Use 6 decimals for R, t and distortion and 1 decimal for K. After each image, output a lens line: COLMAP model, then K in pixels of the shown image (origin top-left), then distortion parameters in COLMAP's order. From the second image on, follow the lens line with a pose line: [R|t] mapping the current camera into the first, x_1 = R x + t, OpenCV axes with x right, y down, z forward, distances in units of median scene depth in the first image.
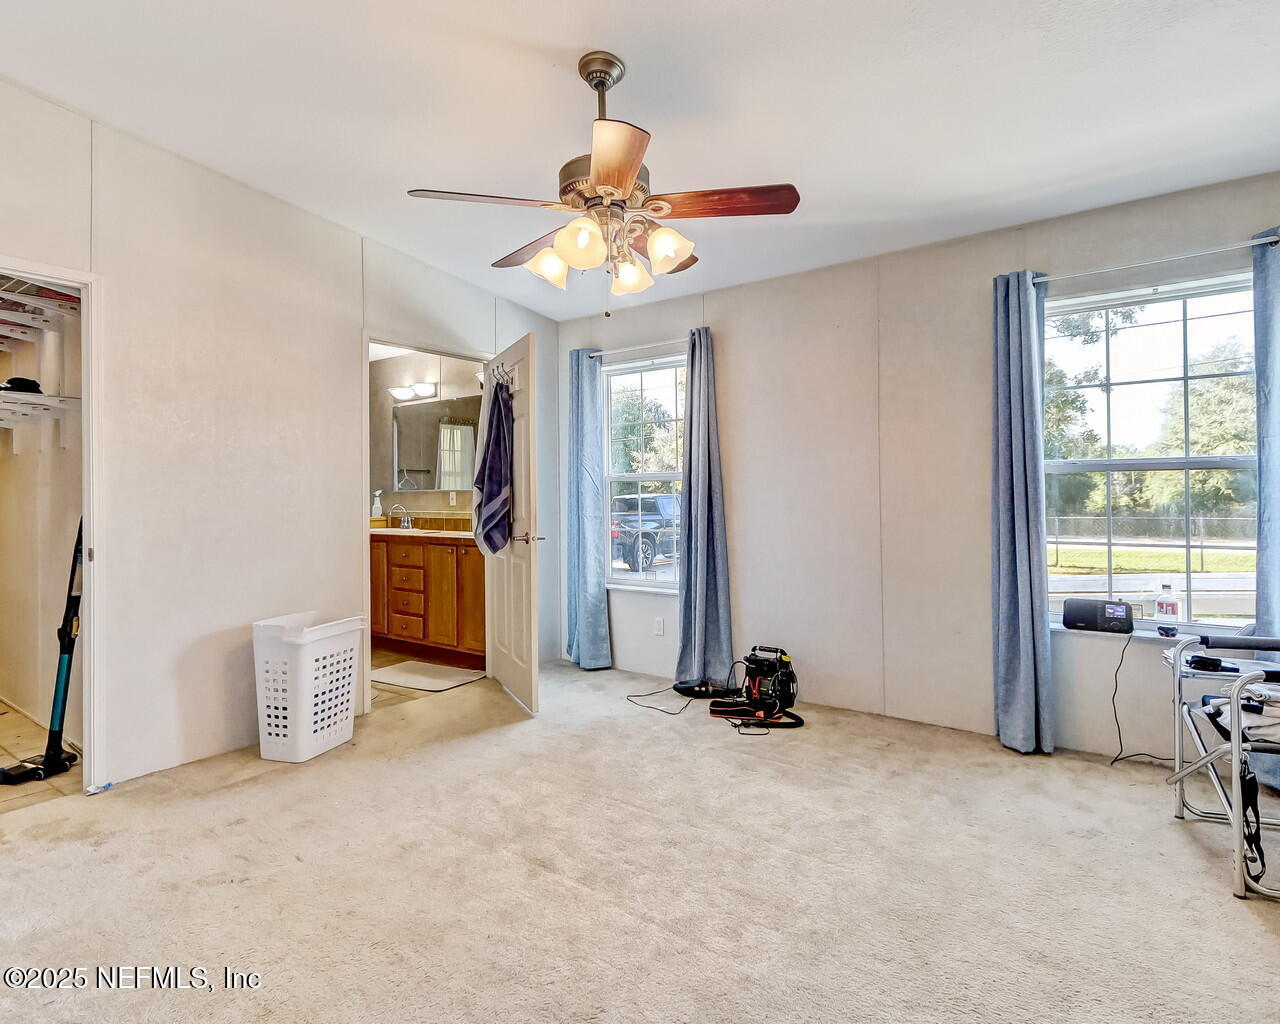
lens RADIAL K [[701.7, 0, 640.4], [0, 701.7, 497.7], [0, 0, 1]] dist [-0.003129, -0.001107]
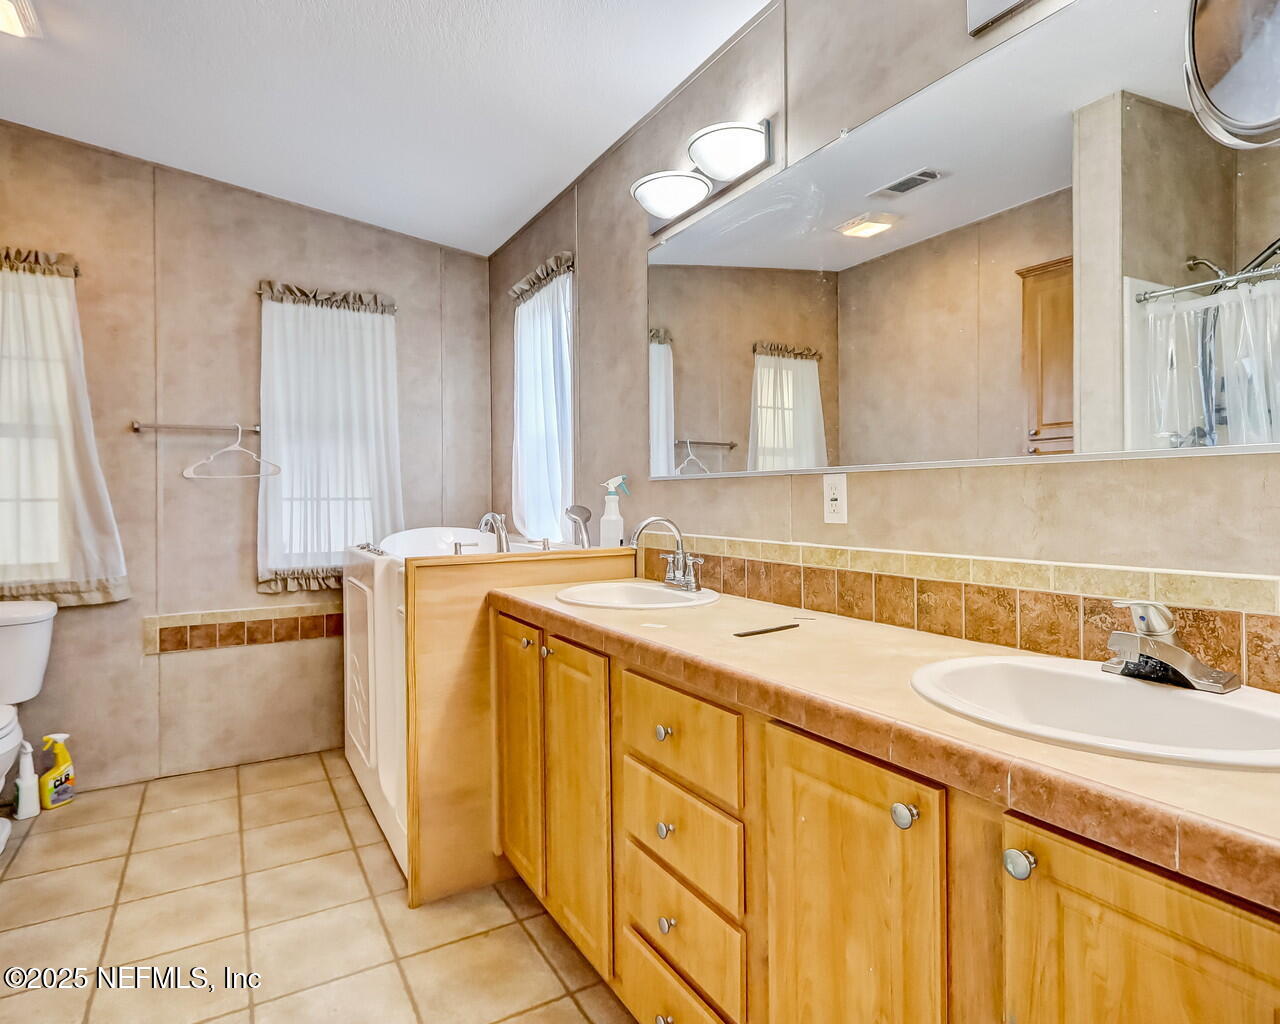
lens RADIAL K [[701.7, 0, 640.4], [0, 701.7, 497.7], [0, 0, 1]] dist [-0.003129, -0.001107]
pose [[0.916013, -0.004551, -0.401124, -0.209756], [0.002281, 0.999979, -0.006137, 0.003021], [0.401143, 0.004706, 0.916003, 0.661533]]
